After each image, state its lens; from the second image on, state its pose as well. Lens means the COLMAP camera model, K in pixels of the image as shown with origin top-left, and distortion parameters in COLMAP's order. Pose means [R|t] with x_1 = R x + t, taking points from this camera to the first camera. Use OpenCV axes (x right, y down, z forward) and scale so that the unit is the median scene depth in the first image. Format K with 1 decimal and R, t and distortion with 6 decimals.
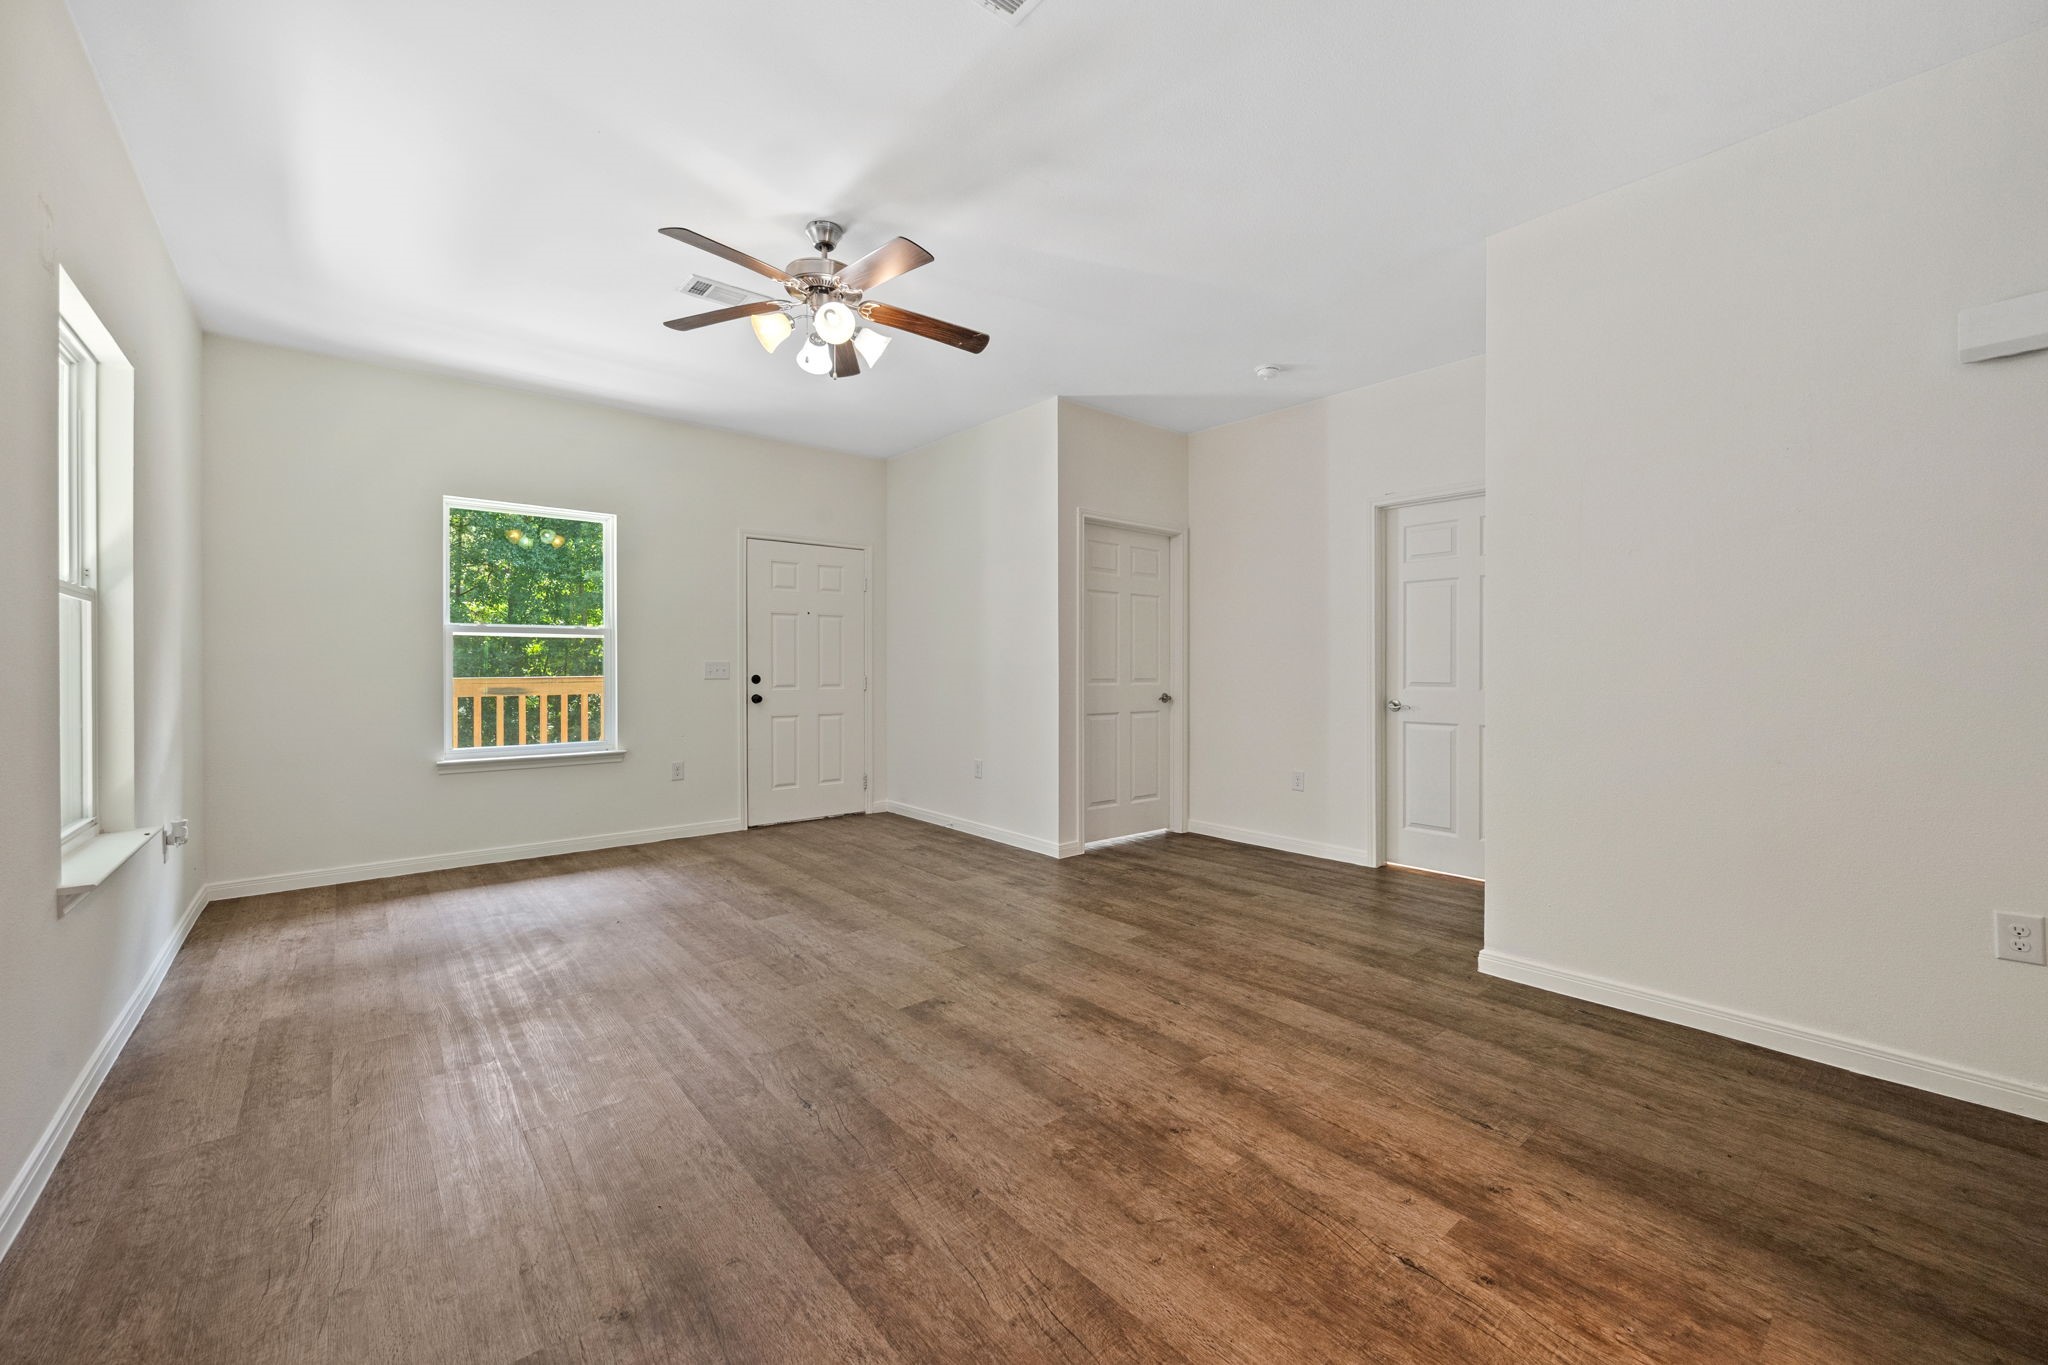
lens RADIAL K [[824.6, 0, 1033.3], [0, 824.6, 675.2], [0, 0, 1]] dist [-0.000892, 0.000514]
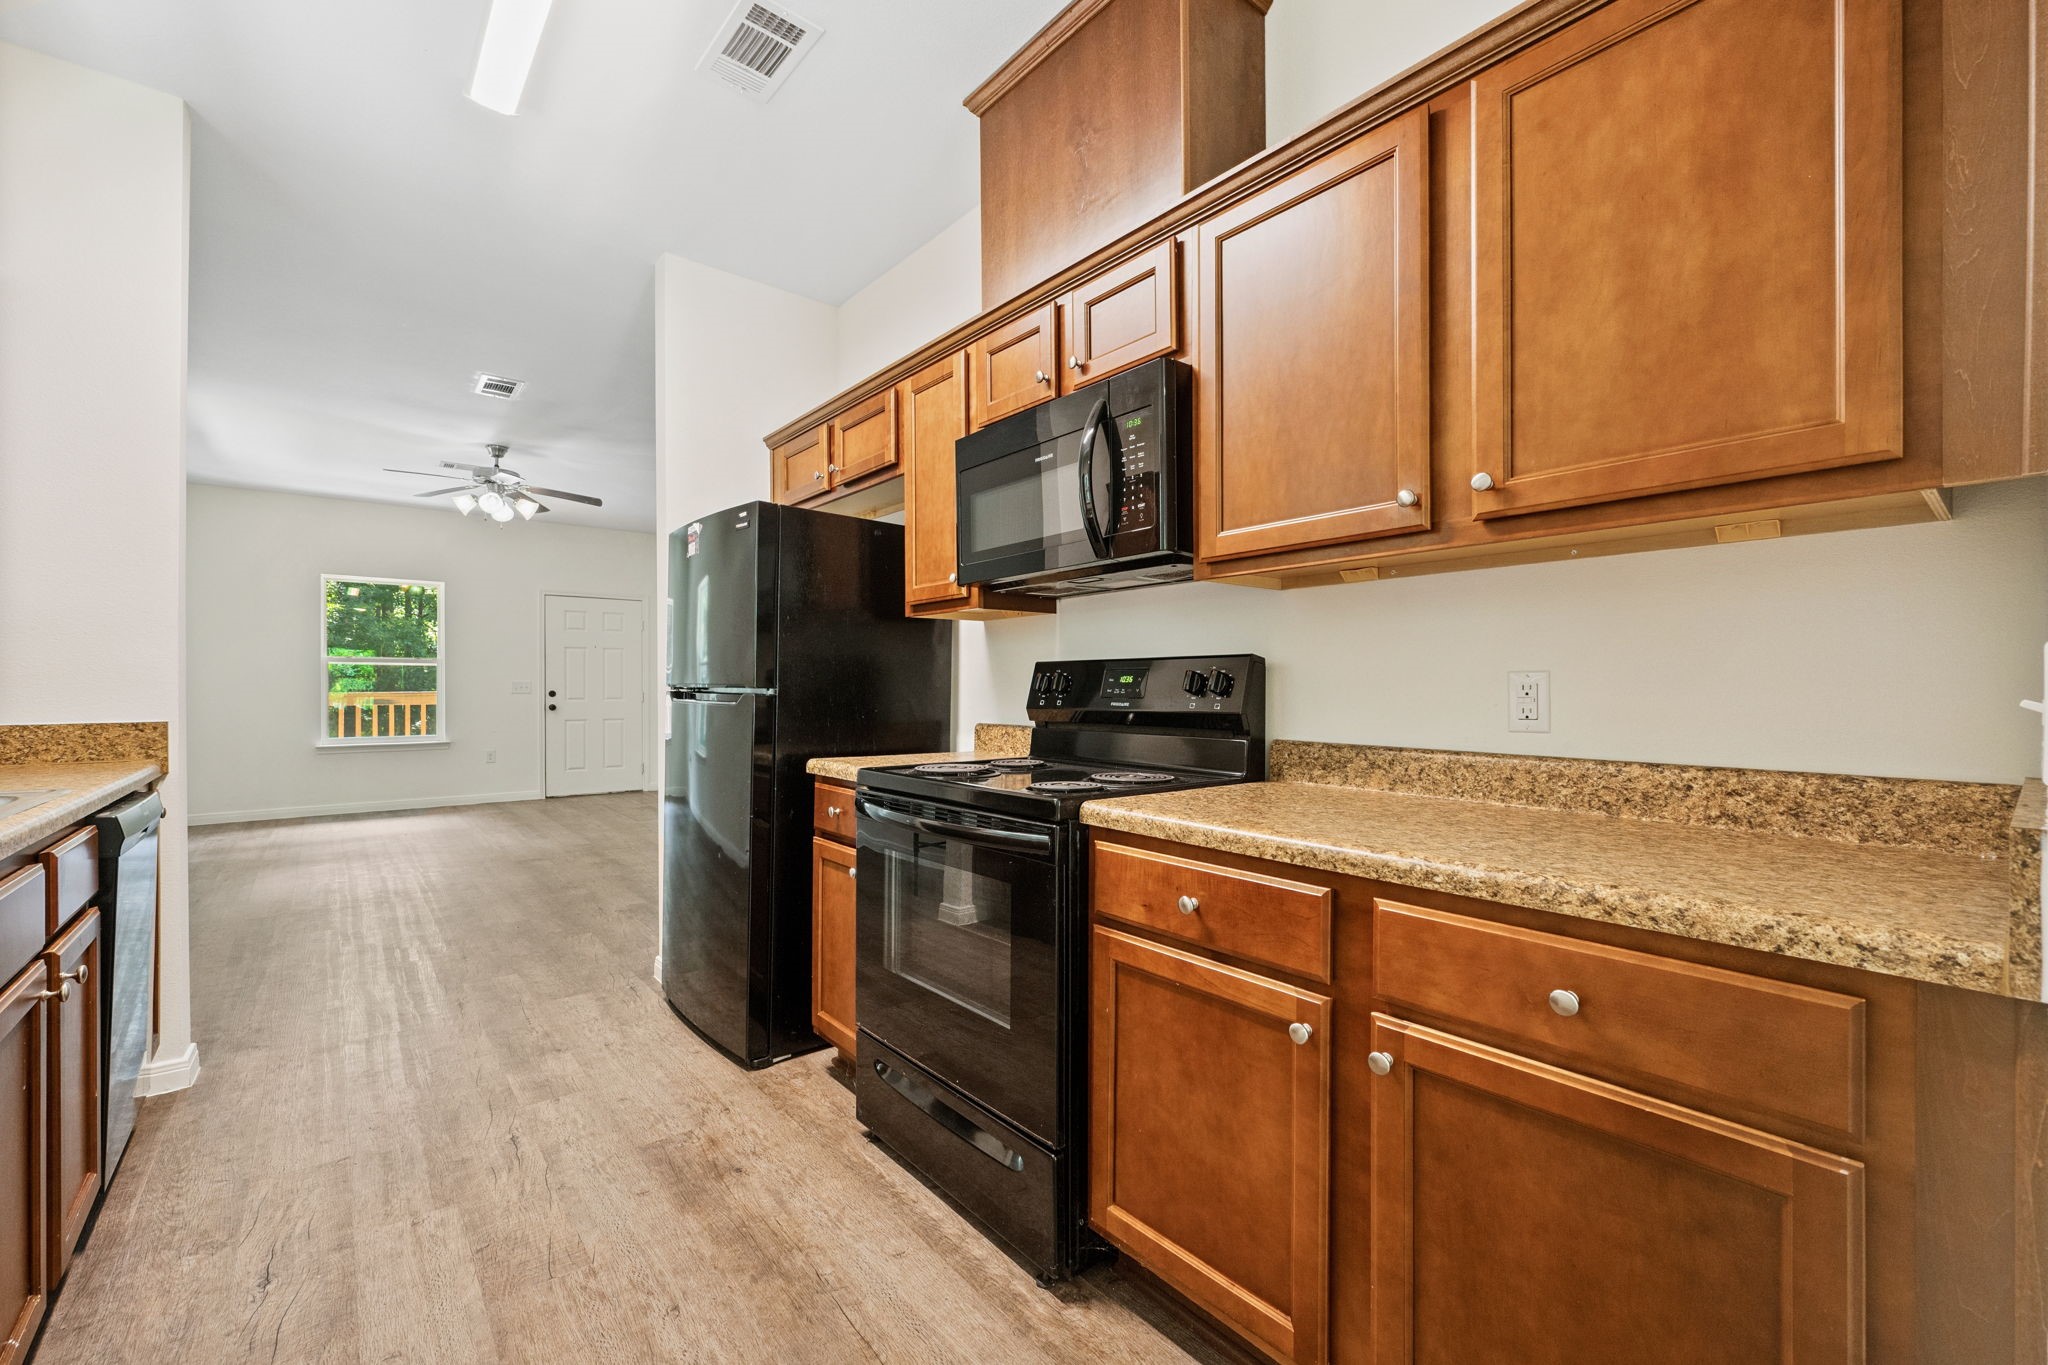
lens RADIAL K [[836.0, 0, 1037.6], [0, 836.0, 686.3], [0, 0, 1]] dist [-0.002921, 0.000301]
pose [[0.999988, 0.001424, 0.004716, 0.801857], [-0.001375, 0.999945, -0.010350, 0.008623], [-0.004731, 0.010344, 0.999935, -0.741371]]
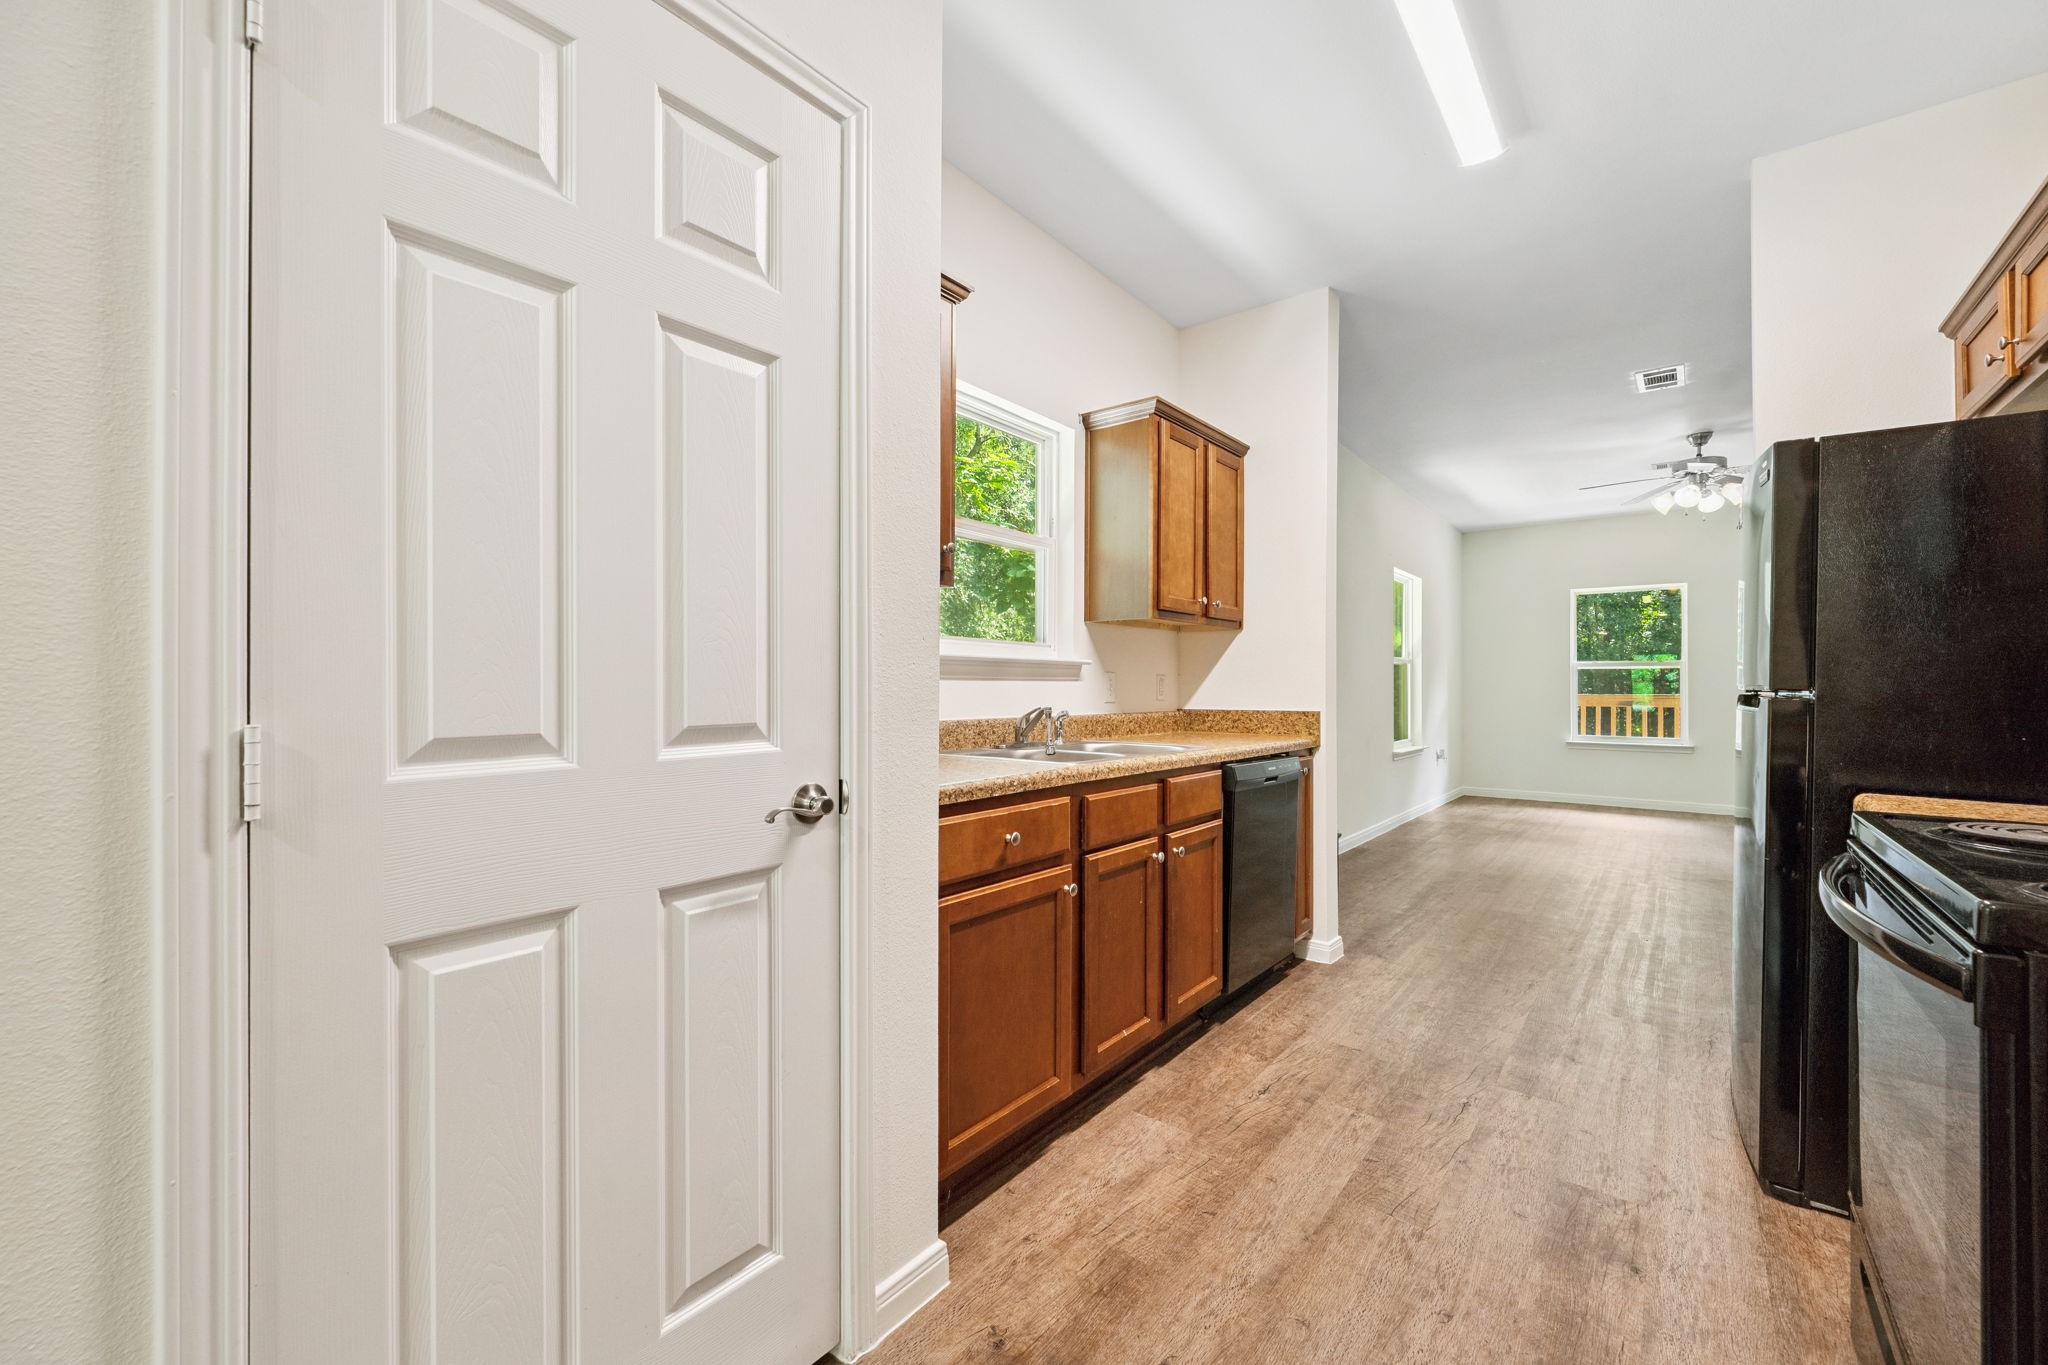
lens RADIAL K [[824.6, 0, 1036.8], [0, 824.6, 681.6], [0, 0, 1]] dist [-0.000892, 0.000514]
pose [[0.204083, -0.002290, -0.978951, 0.982472], [-0.016418, 0.999849, -0.005762, 0.007623], [0.978816, 0.017249, 0.204014, -0.607082]]
